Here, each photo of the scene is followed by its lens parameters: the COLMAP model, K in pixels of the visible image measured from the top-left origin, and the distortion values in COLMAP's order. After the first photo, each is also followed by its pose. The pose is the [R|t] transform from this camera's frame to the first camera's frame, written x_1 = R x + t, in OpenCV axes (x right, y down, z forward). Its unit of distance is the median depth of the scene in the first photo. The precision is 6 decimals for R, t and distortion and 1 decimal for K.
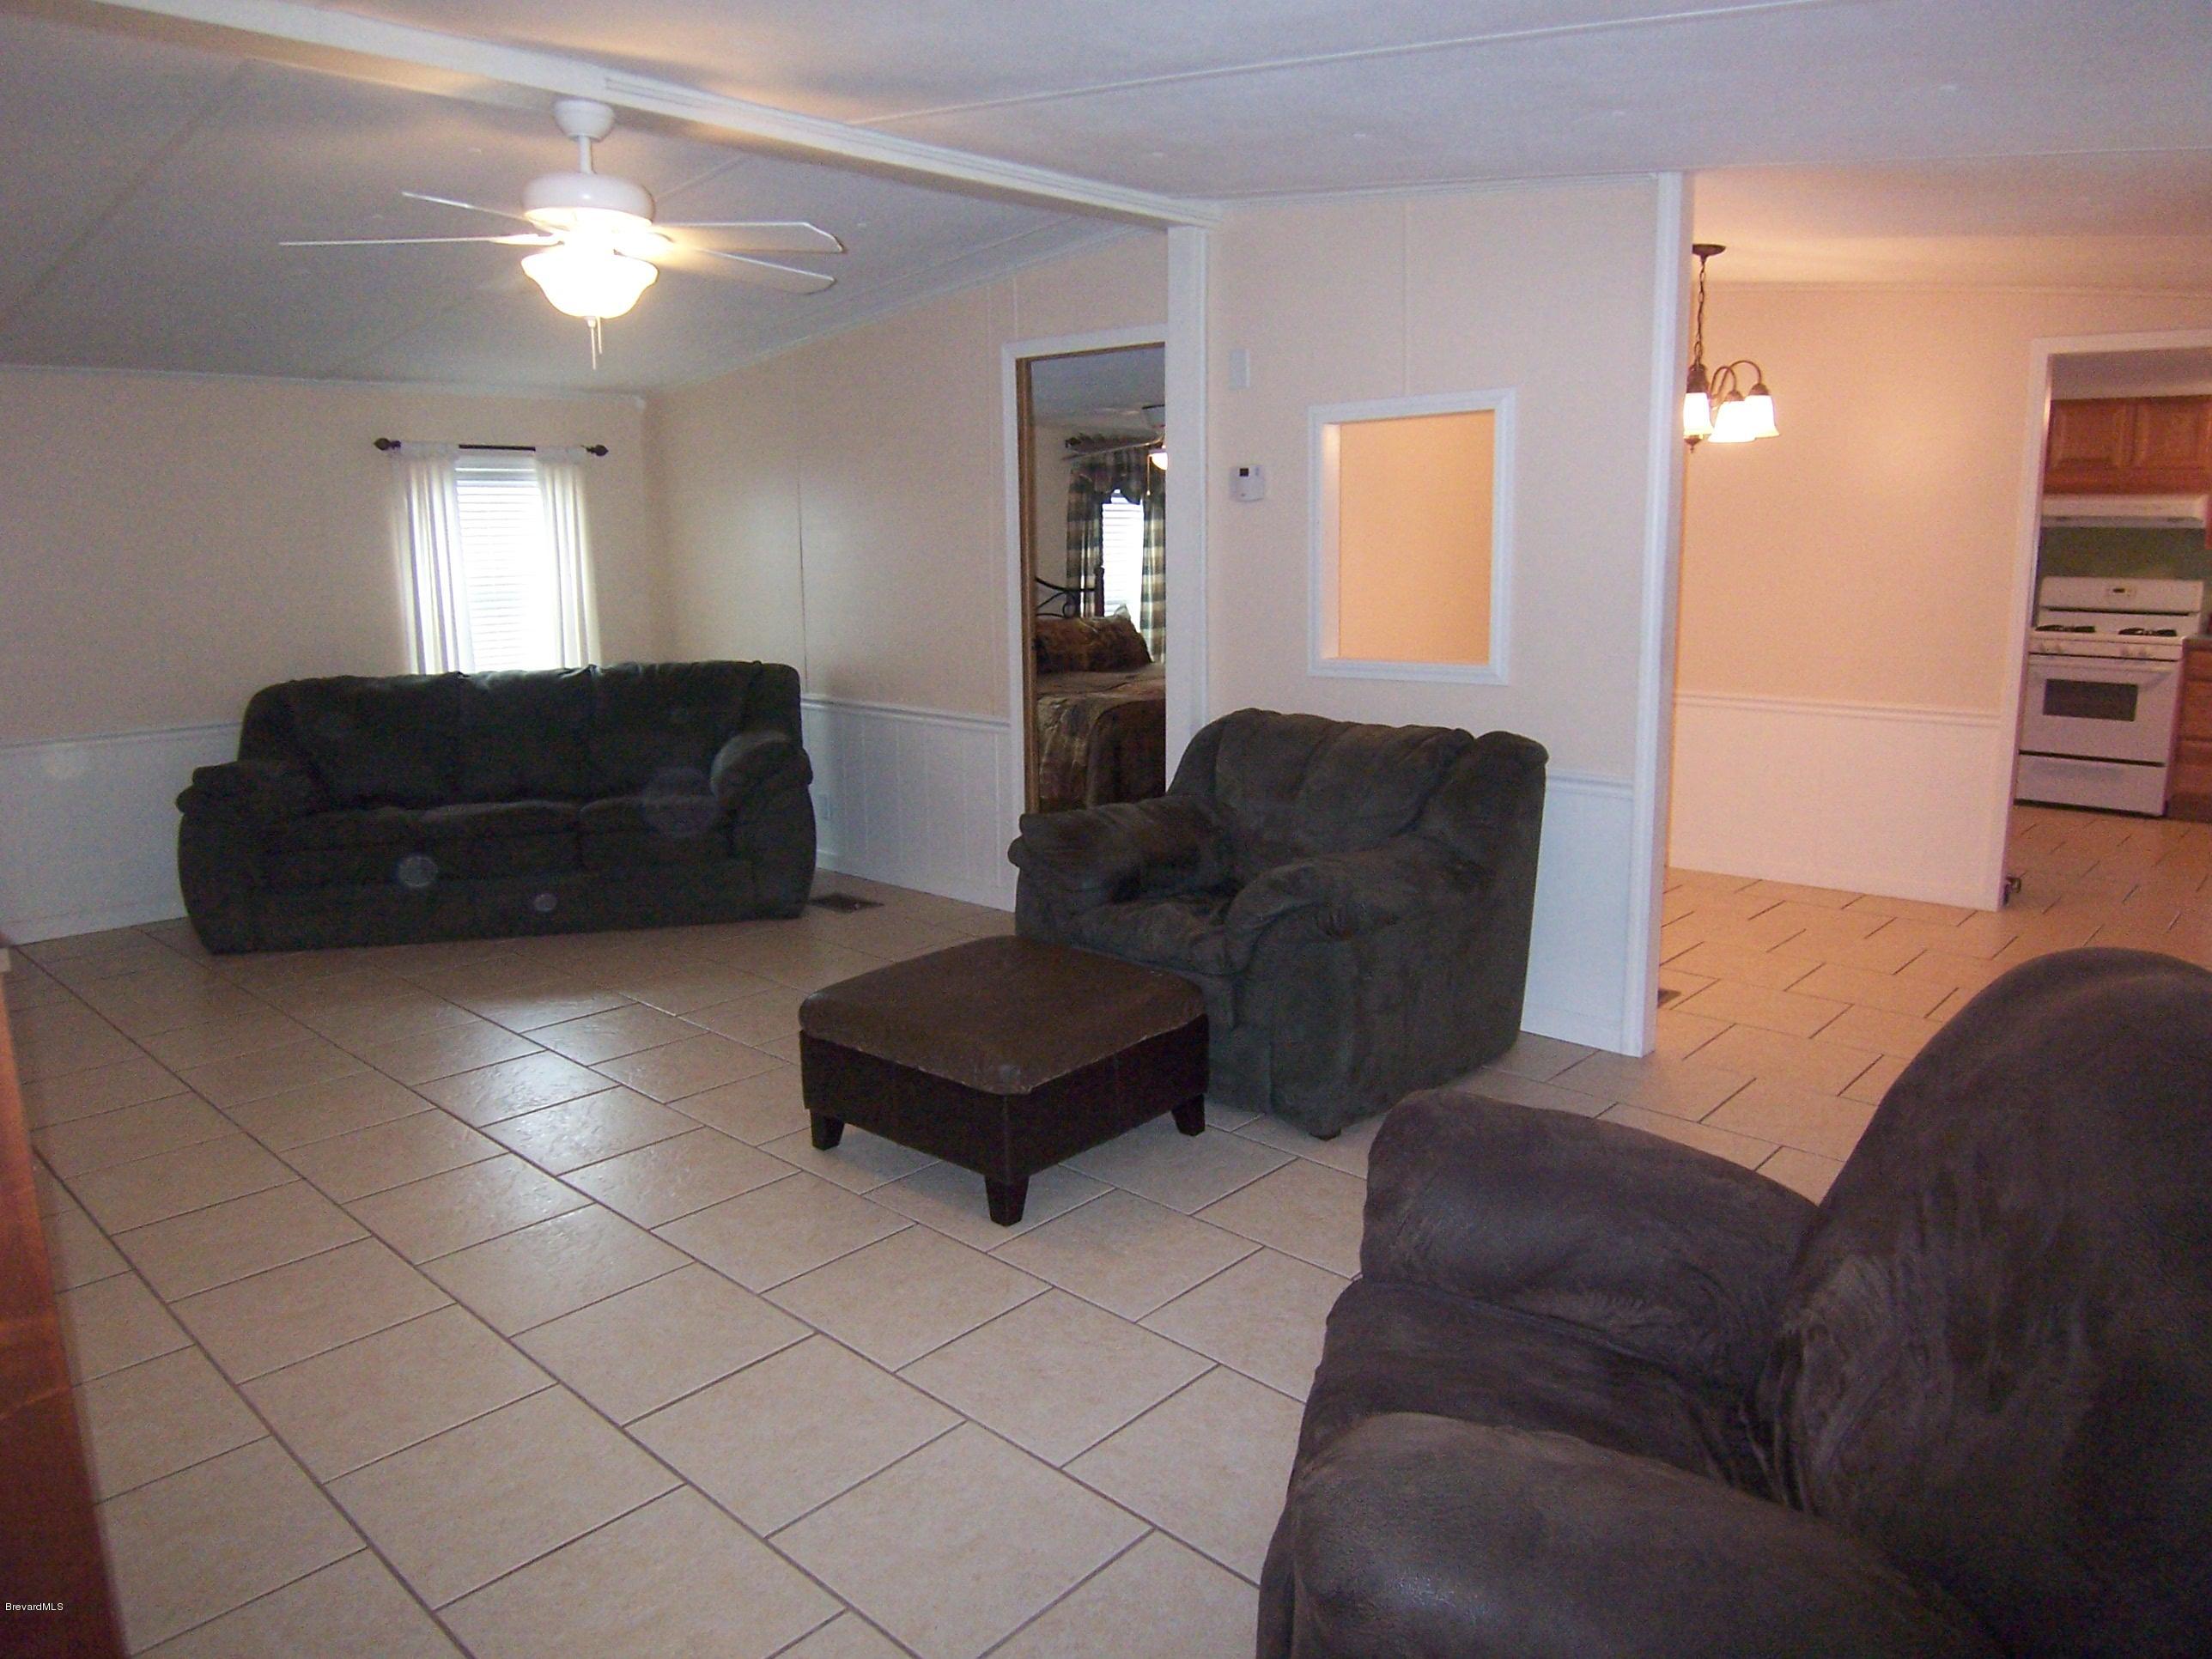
lens RADIAL K [[1493.5, 0, 1106.0], [0, 1493.5, 829.5], [0, 0, 1]] dist [-0.005916, -0.038394]
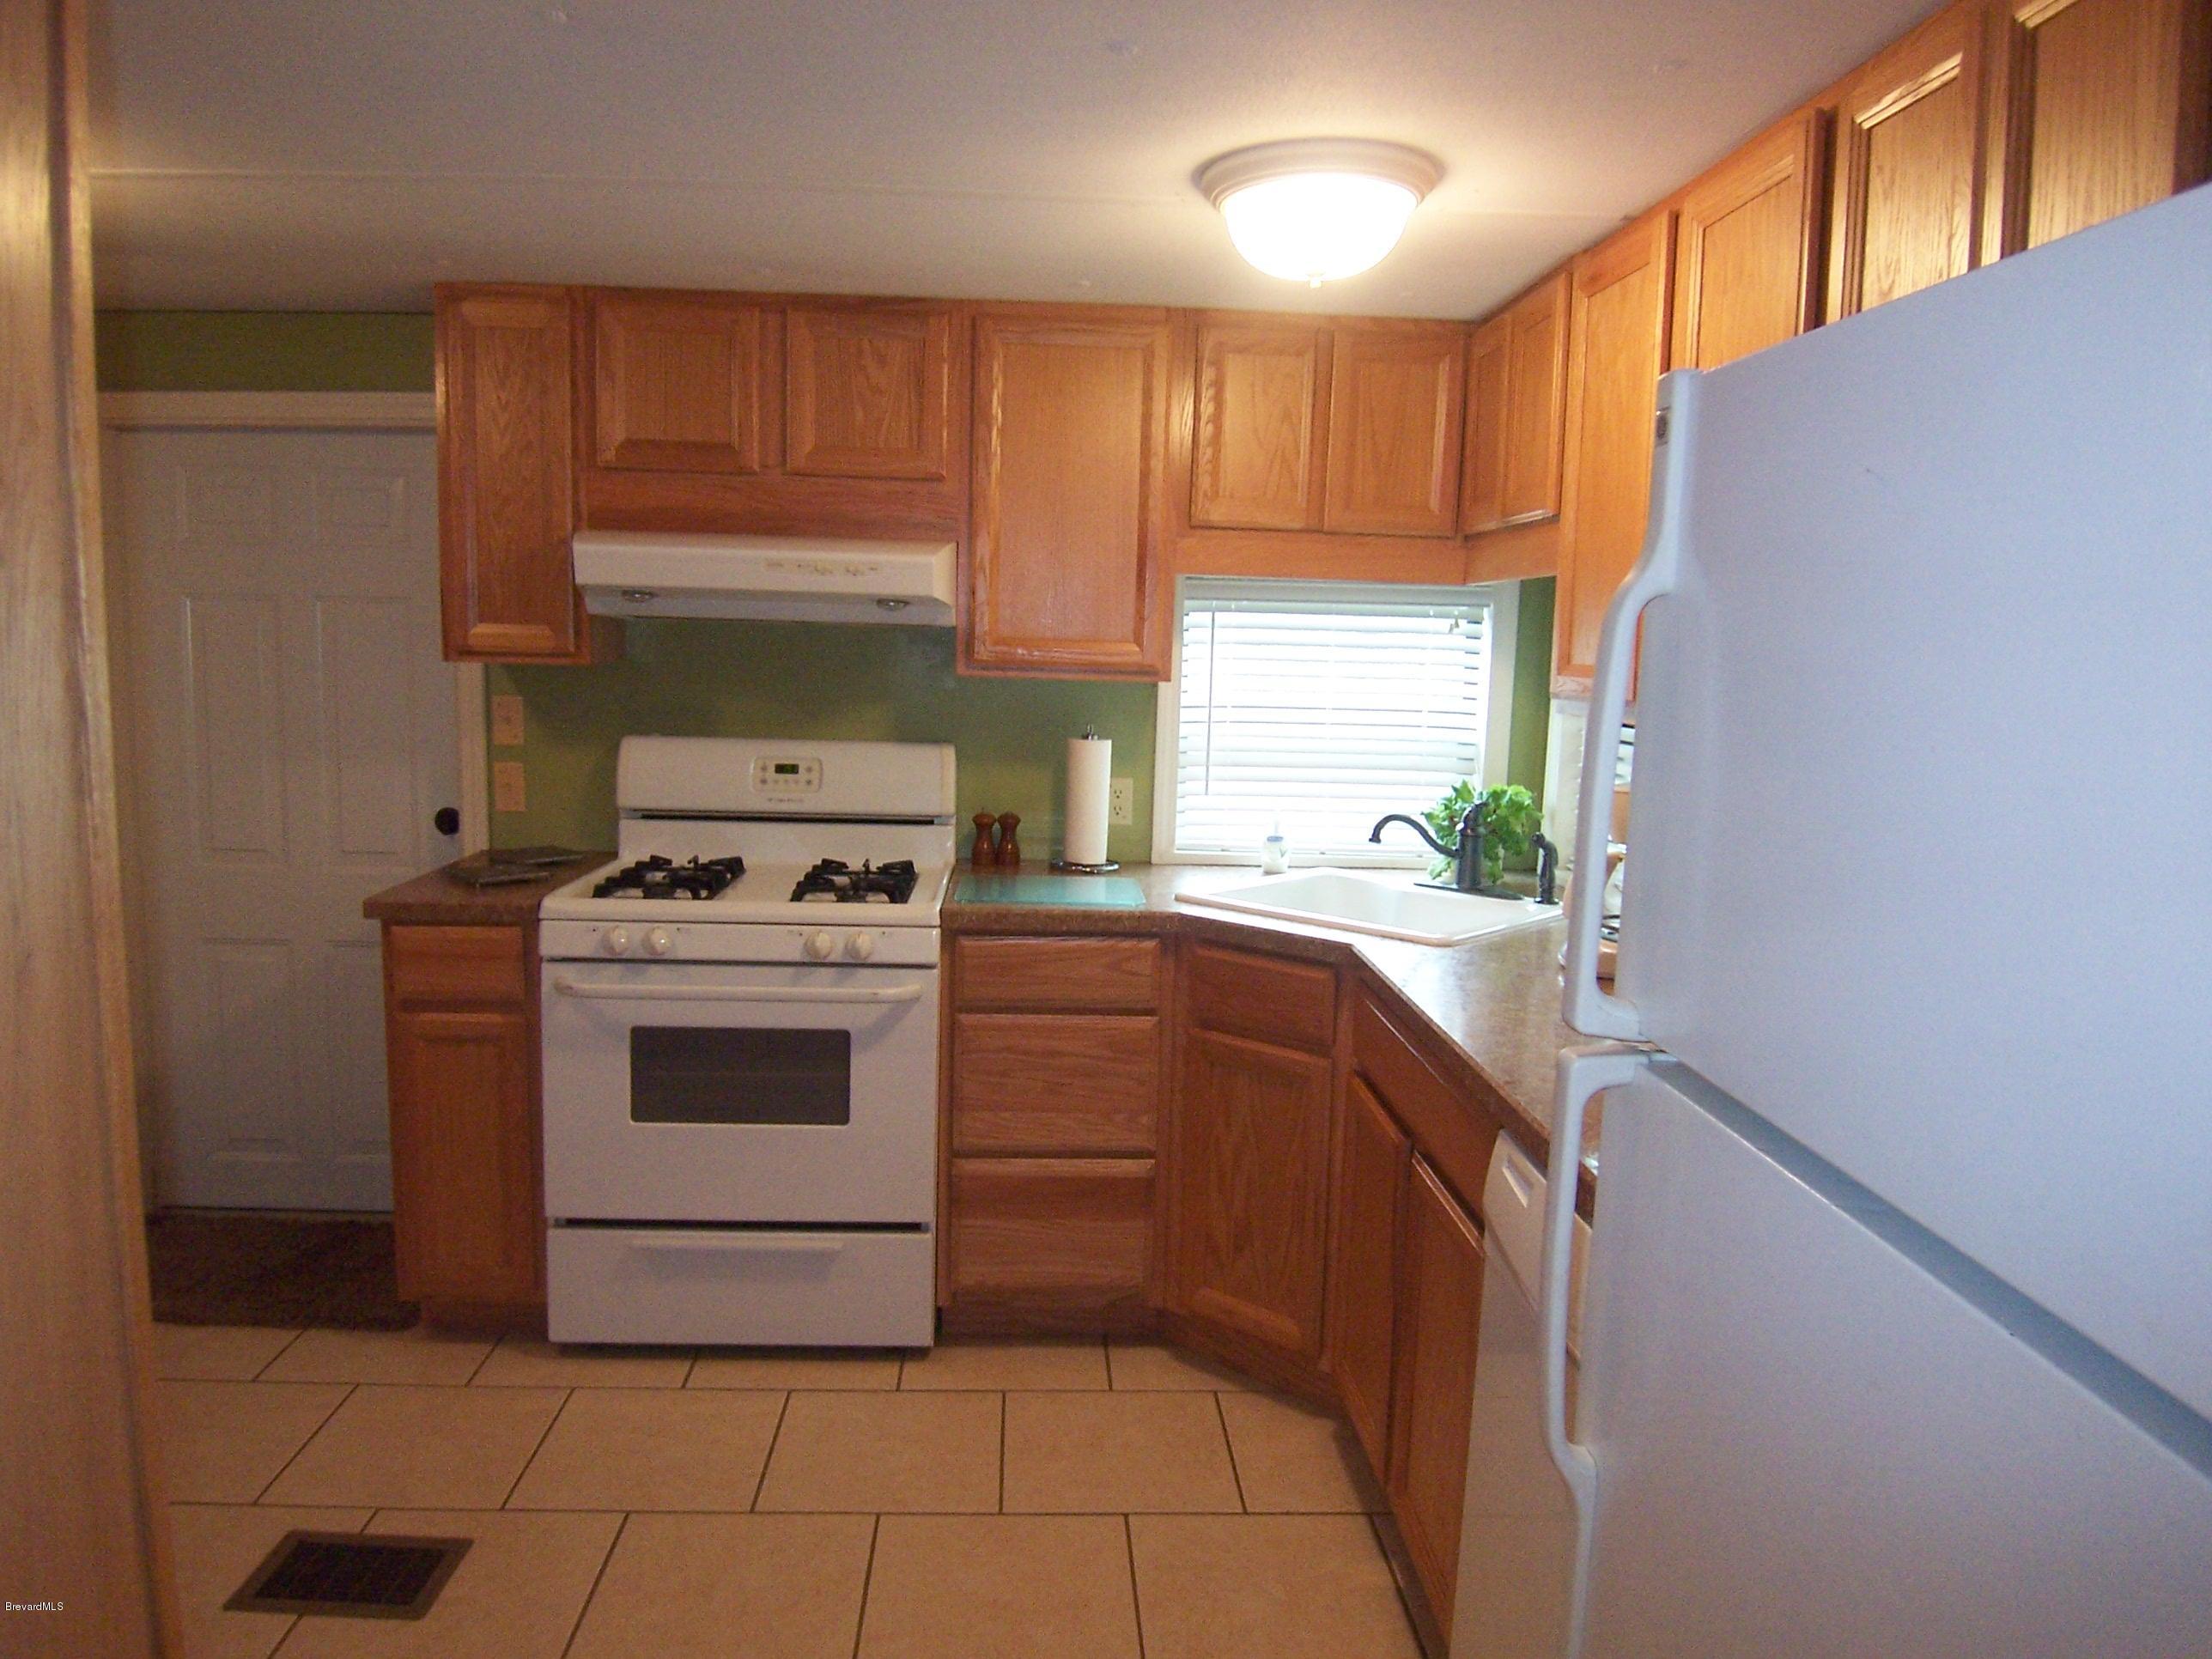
lens RADIAL K [[1493.5, 0, 1106.0], [0, 1493.5, 829.5], [0, 0, 1]] dist [-0.005916, -0.038394]
pose [[0.705156, -0.071546, 0.705434, 0.446740], [0.099372, 0.995049, 0.001586, -0.135329], [-0.702055, 0.068982, 0.708774, 0.631578]]
